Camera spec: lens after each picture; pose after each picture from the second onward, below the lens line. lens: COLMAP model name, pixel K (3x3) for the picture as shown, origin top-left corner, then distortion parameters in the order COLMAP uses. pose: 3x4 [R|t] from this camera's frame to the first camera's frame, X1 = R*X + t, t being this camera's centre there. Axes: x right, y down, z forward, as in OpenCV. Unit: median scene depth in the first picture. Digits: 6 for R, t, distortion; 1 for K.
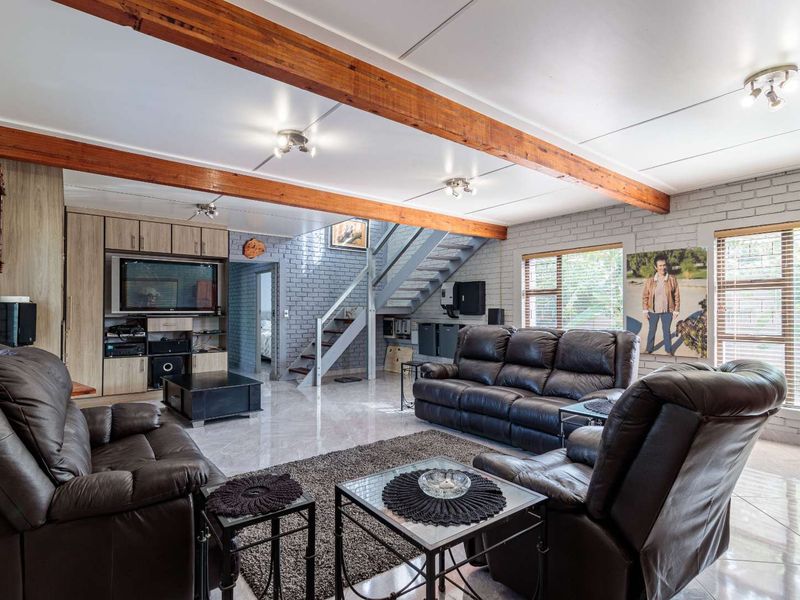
lens RADIAL K [[423.0, 0, 399.8], [0, 423.0, 311.9], [0, 0, 1]] dist [0.003379, 0.000579]
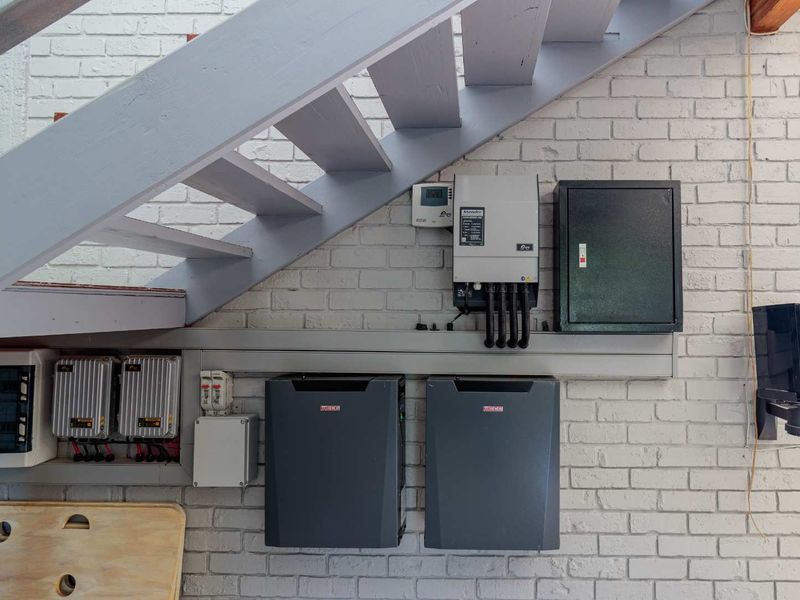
lens RADIAL K [[423.0, 0, 399.8], [0, 423.0, 311.9], [0, 0, 1]] dist [0.003379, 0.000579]
pose [[0.611068, 0.015743, 0.791422, -0.073635], [-0.002245, 0.999833, -0.018155, 0.000760], [-0.791575, 0.009318, 0.611001, 0.901300]]
